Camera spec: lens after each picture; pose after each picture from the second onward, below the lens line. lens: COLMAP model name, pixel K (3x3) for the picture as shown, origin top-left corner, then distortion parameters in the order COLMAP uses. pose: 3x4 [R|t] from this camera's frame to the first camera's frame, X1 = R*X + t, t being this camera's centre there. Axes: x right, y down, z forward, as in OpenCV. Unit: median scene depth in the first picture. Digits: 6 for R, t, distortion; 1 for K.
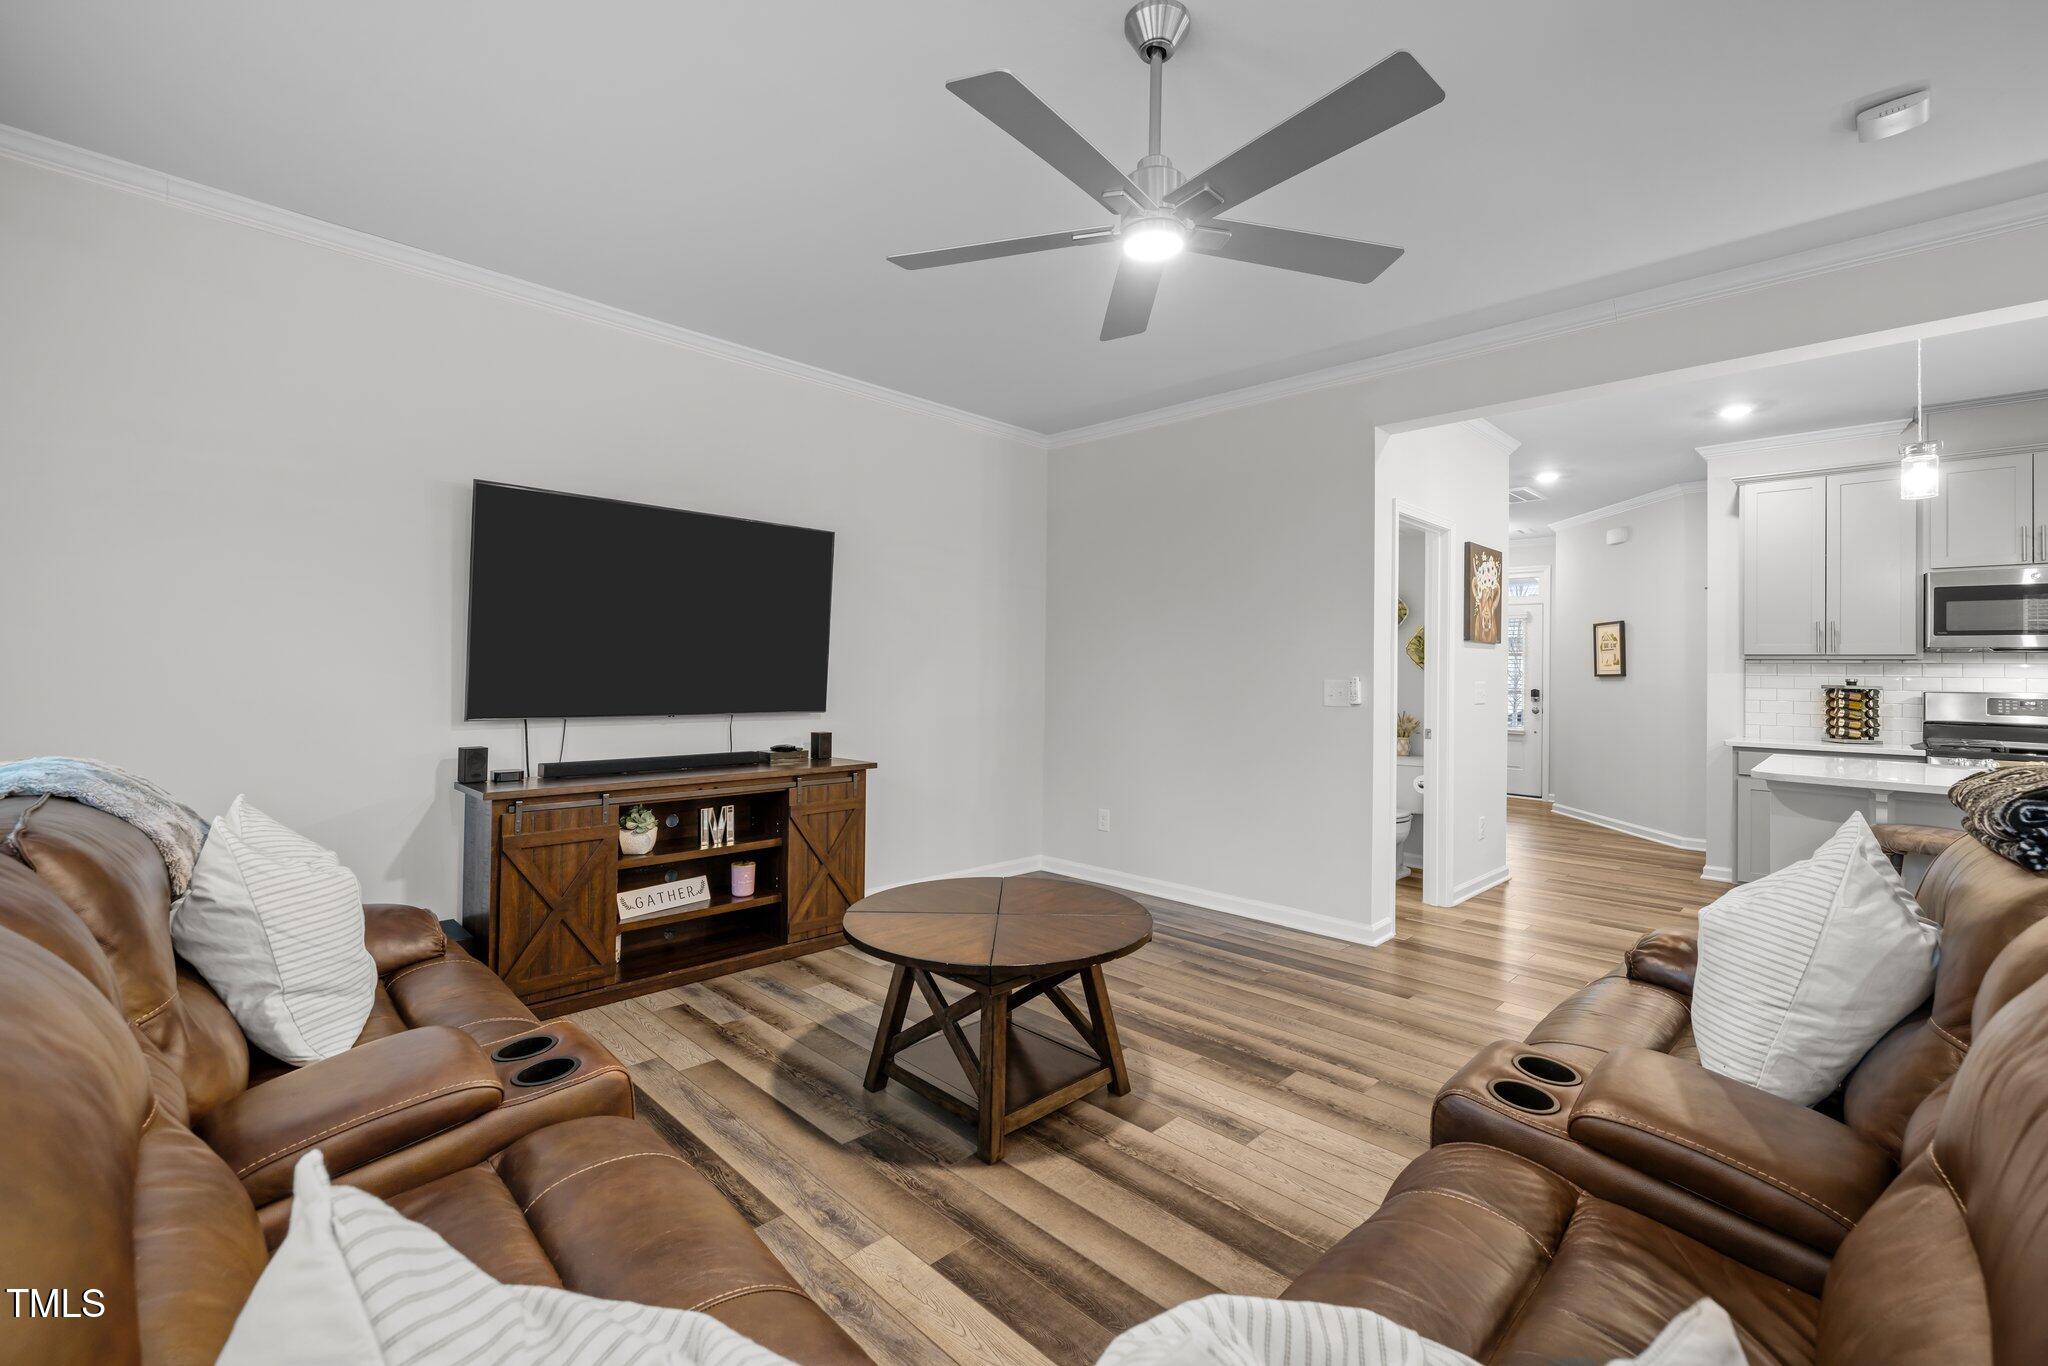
lens RADIAL K [[864.5, 0, 1011.7], [0, 864.5, 666.5], [0, 0, 1]] dist [0.004070, -0.001689]
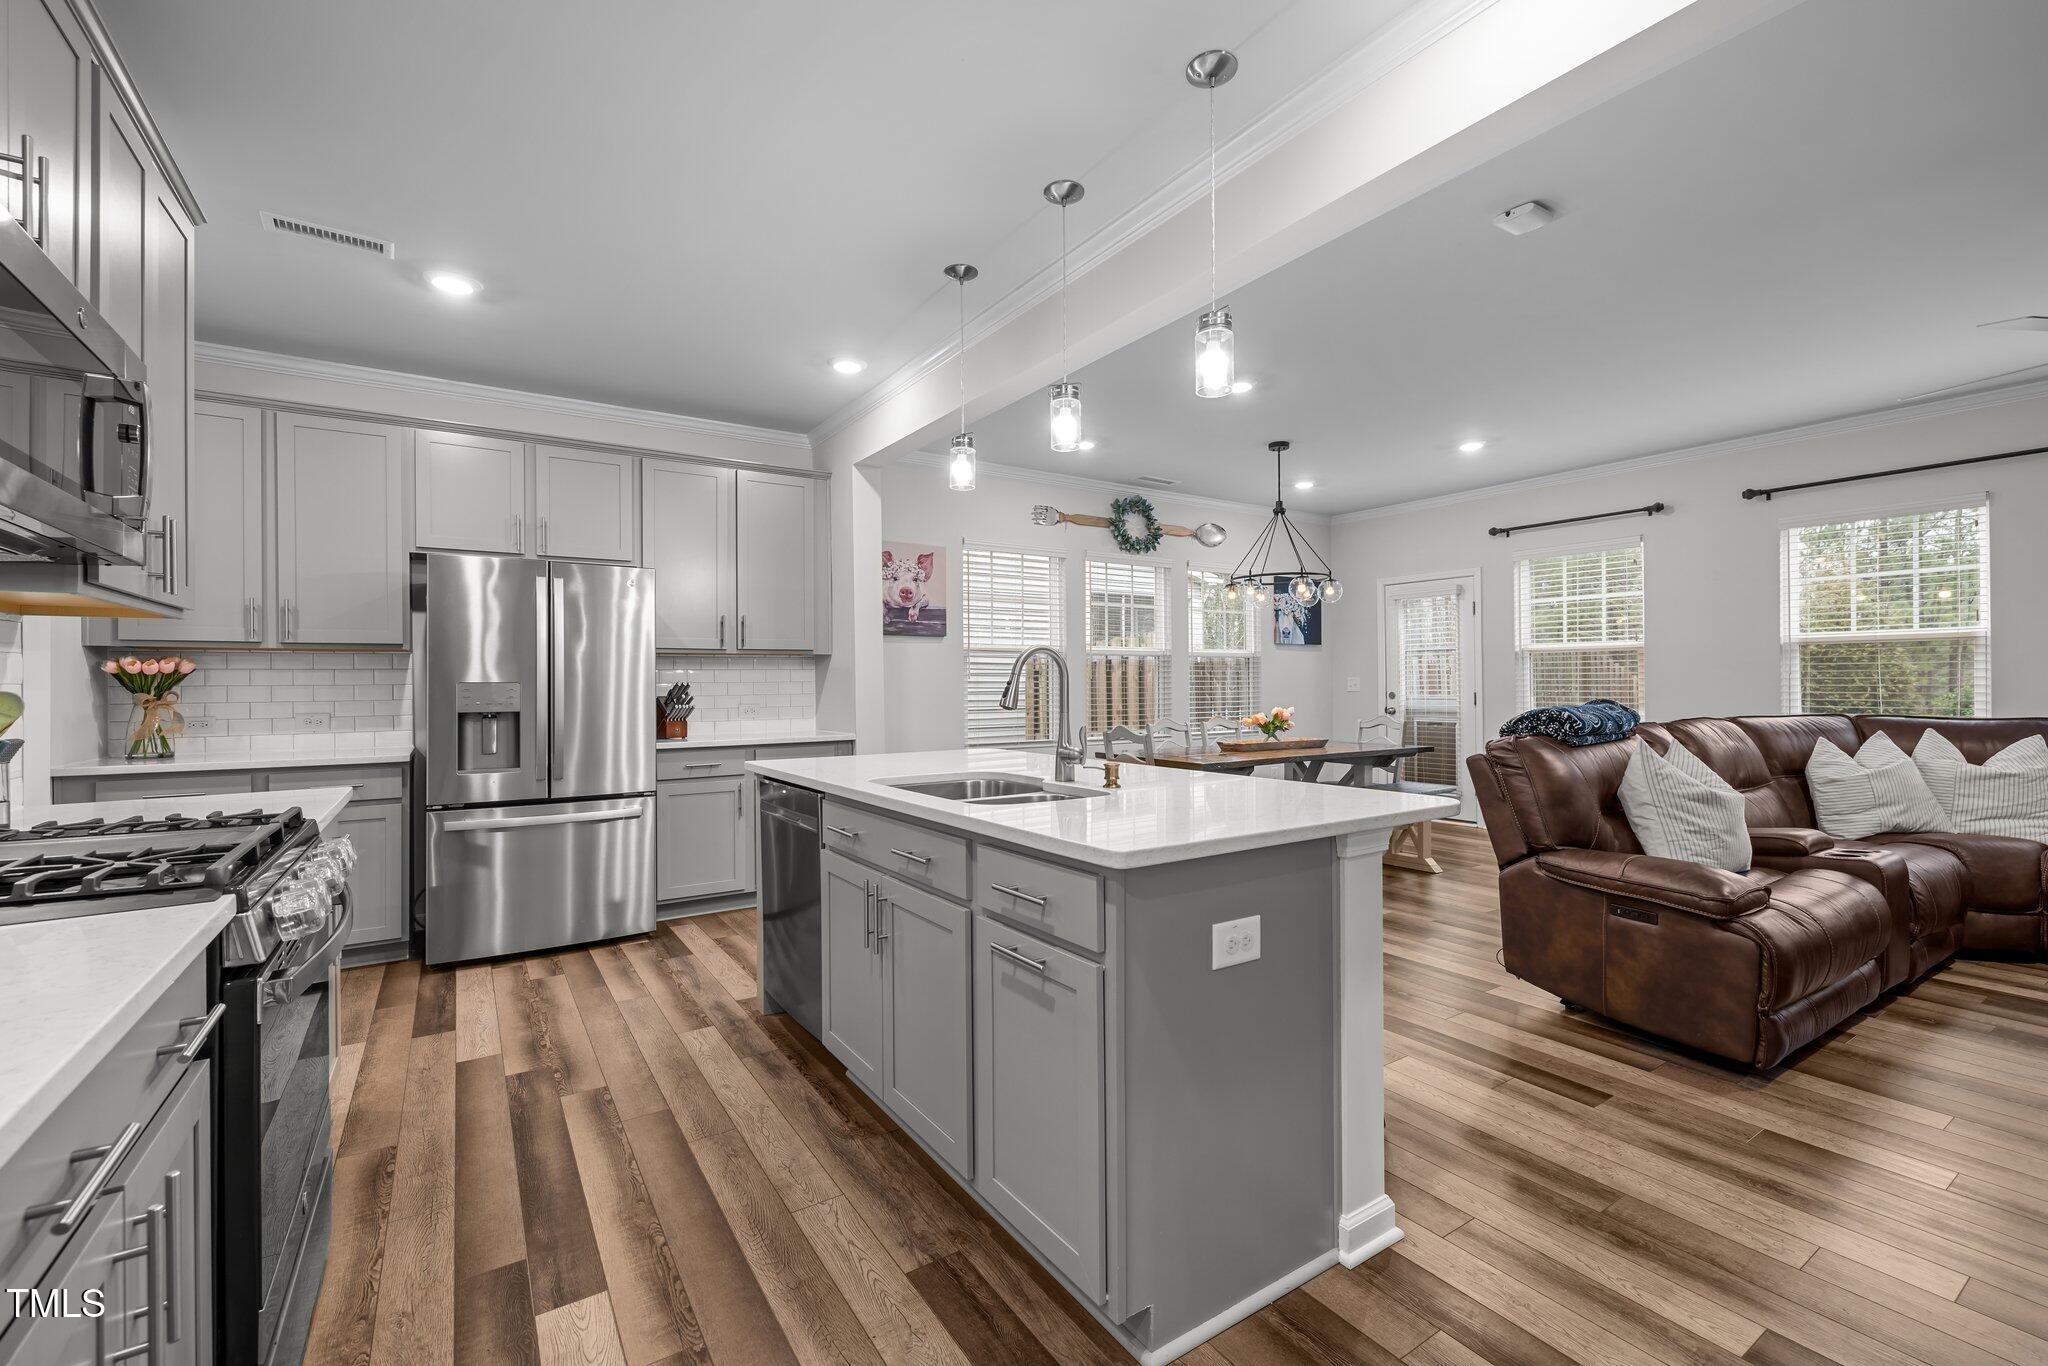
lens RADIAL K [[864.5, 0, 1021.2], [0, 864.5, 679.7], [0, 0, 1]] dist [0.004070, -0.001689]
pose [[-0.979398, -0.008641, 0.201754, 0.827757], [-0.009948, 0.999936, -0.005464, 0.030120], [-0.201694, -0.007358, -0.979421, 1.330058]]
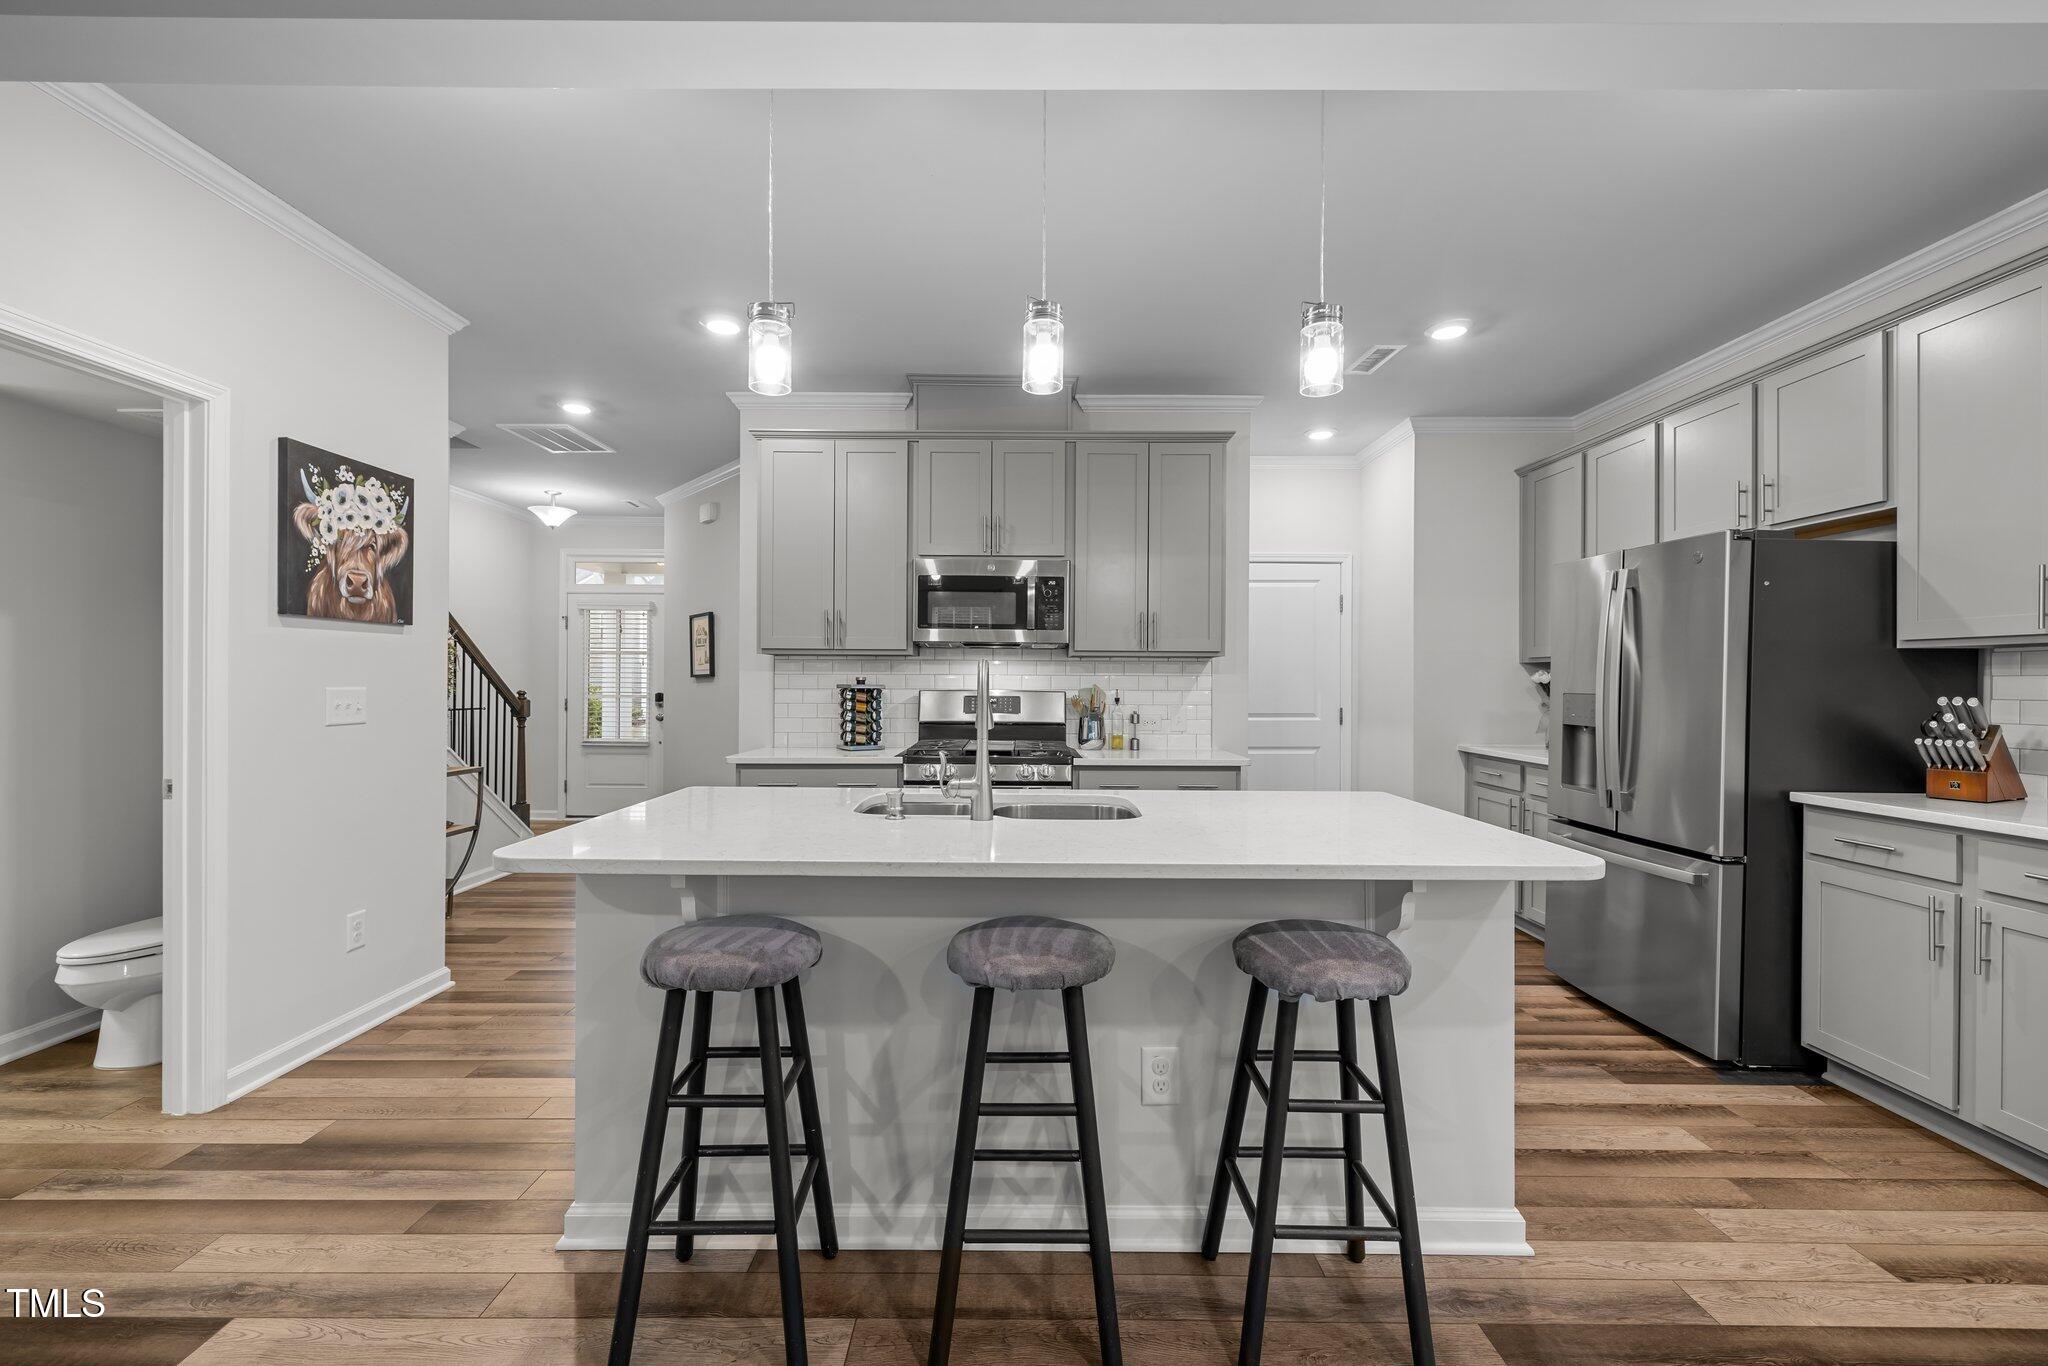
lens RADIAL K [[864.5, 0, 1020.8], [0, 864.5, 682.4], [0, 0, 1]] dist [0.004070, -0.001689]
pose [[0.706431, -0.011736, 0.707685, 0.566229], [0.001825, 0.999889, 0.014760, 0.008589], [-0.707780, -0.009135, 0.706374, 0.321462]]
